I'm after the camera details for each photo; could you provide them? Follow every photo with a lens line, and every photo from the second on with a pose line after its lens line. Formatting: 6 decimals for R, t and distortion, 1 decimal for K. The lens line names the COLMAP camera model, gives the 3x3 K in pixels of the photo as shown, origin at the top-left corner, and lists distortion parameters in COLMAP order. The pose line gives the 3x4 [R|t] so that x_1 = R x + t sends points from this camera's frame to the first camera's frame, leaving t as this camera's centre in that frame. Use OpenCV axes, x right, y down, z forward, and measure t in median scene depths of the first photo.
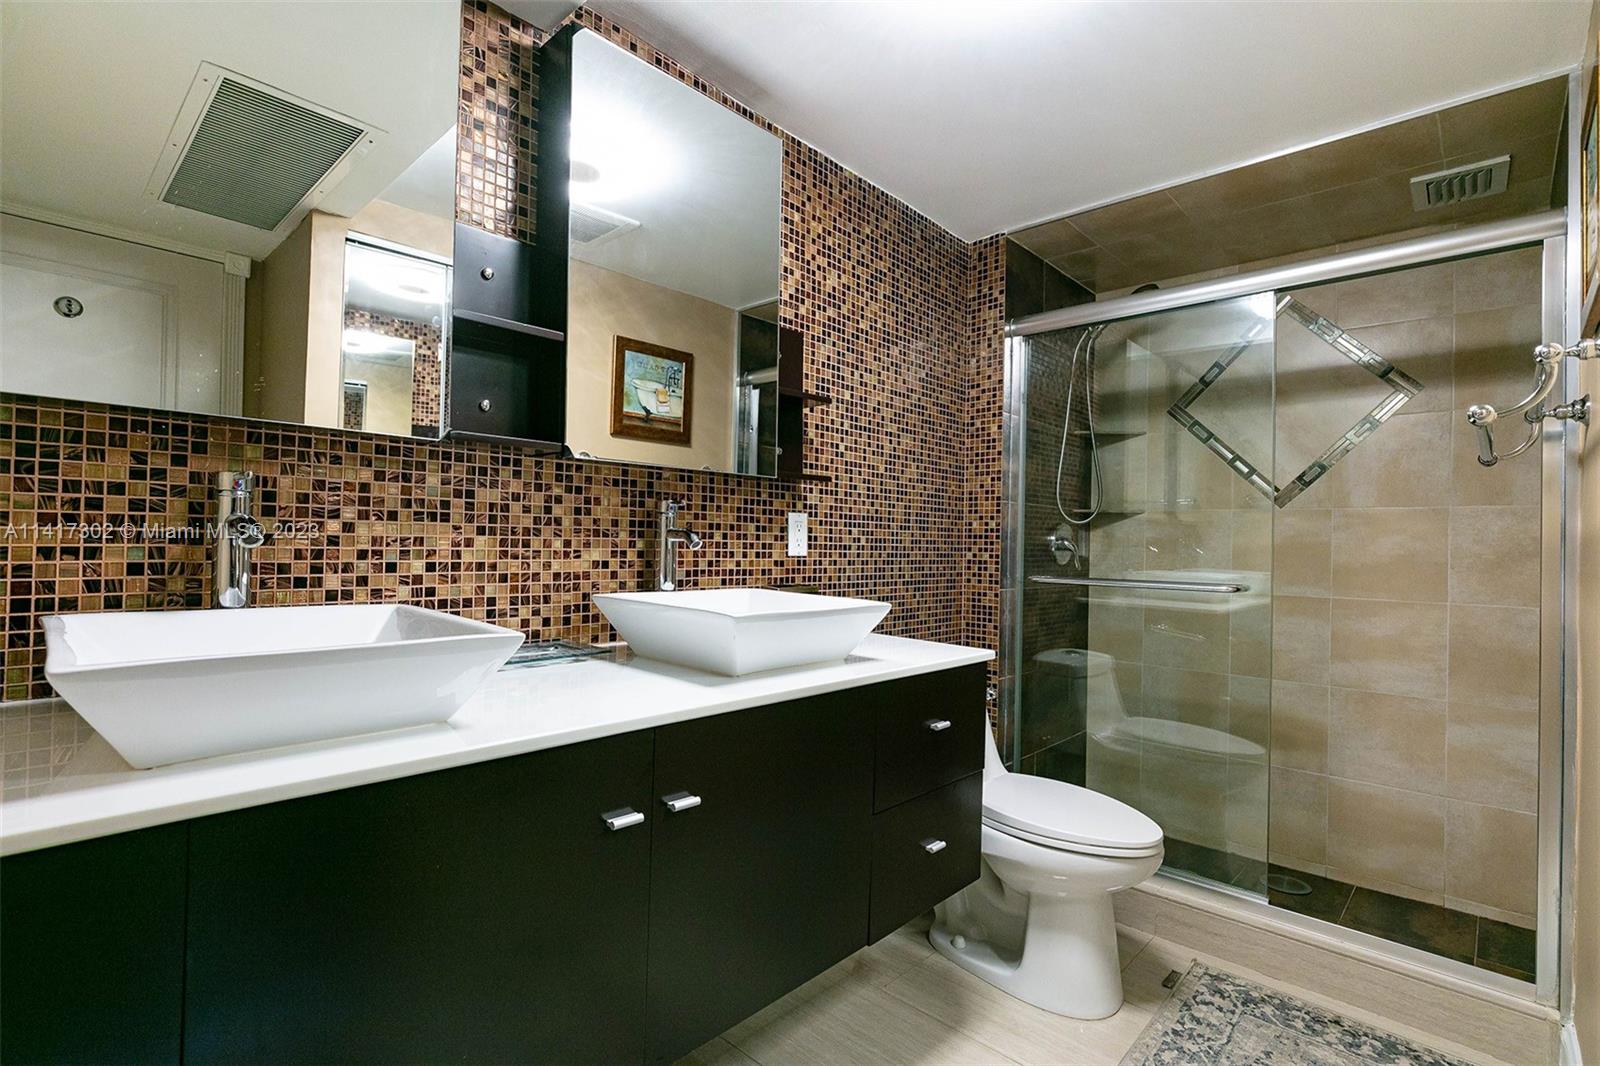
lens RADIAL K [[760.7, 0, 804.1], [0, 760.7, 534.5], [0, 0, 1]] dist [-0.004853, 0.001826]
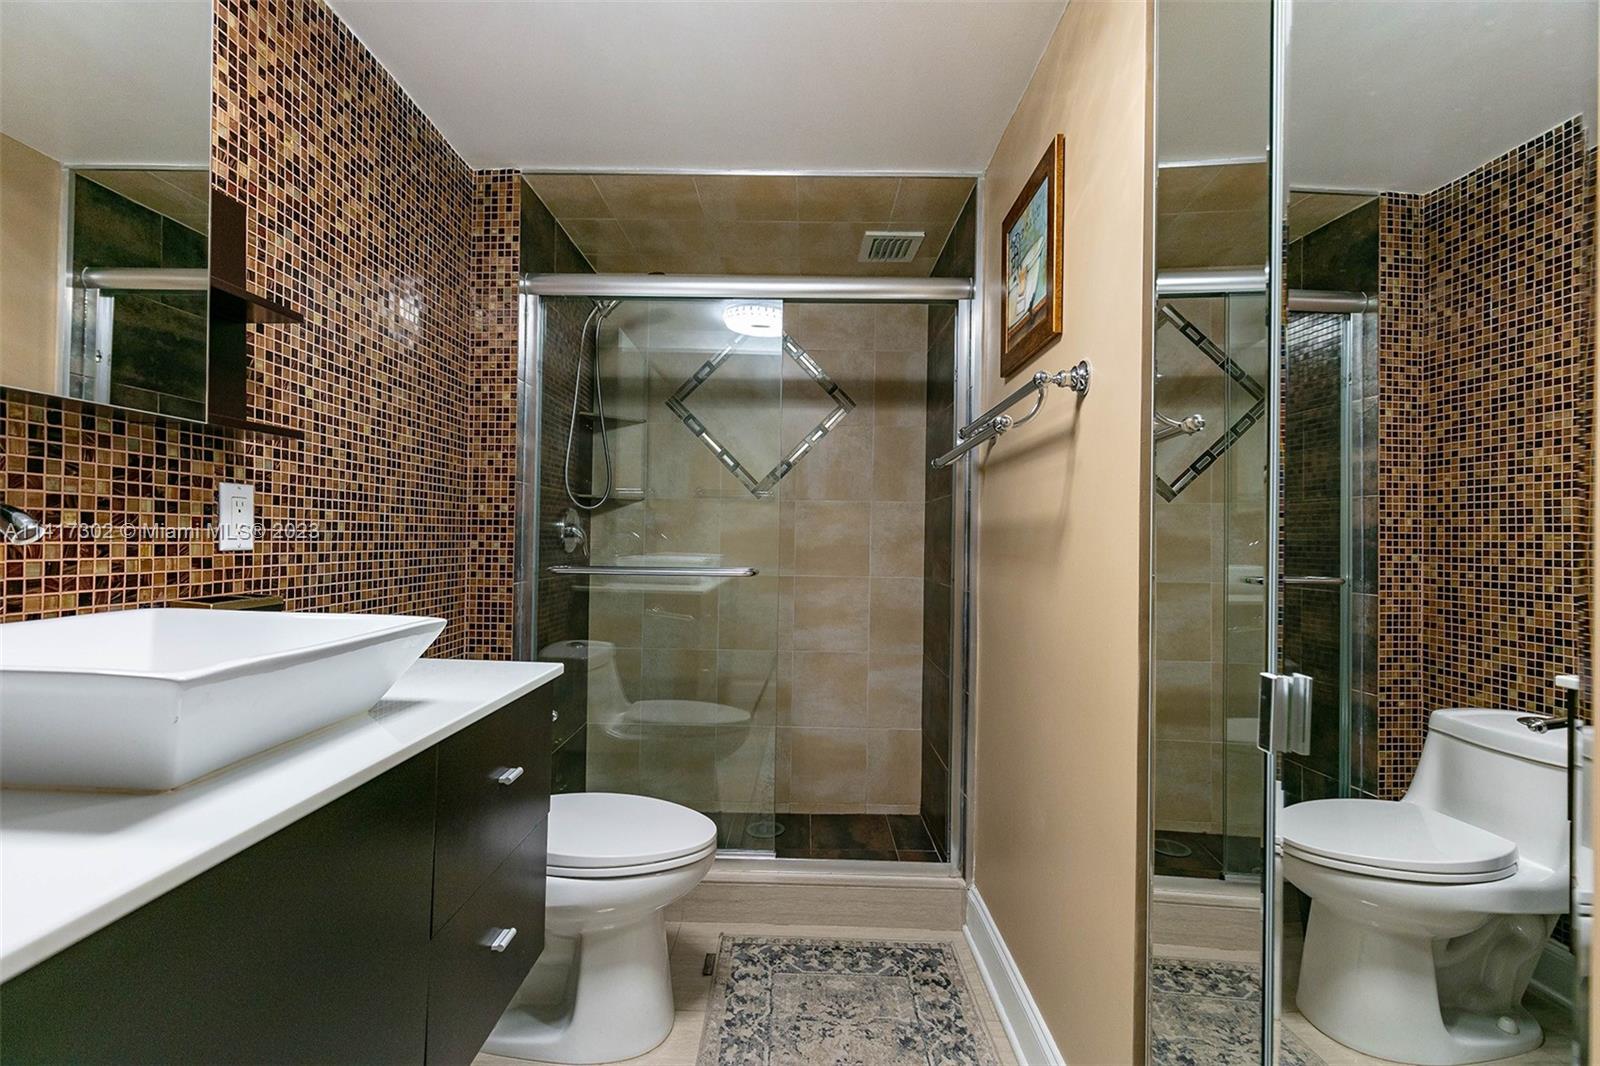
lens RADIAL K [[723.9, 0, 806.0], [0, 723.9, 533.6], [0, 0, 1]] dist [0.004752, -0.000935]
pose [[0.744784, -0.003882, 0.667294, -0.049935], [-0.008034, 0.999858, 0.014783, 0.000807], [-0.667257, -0.016371, 0.744648, 0.179961]]
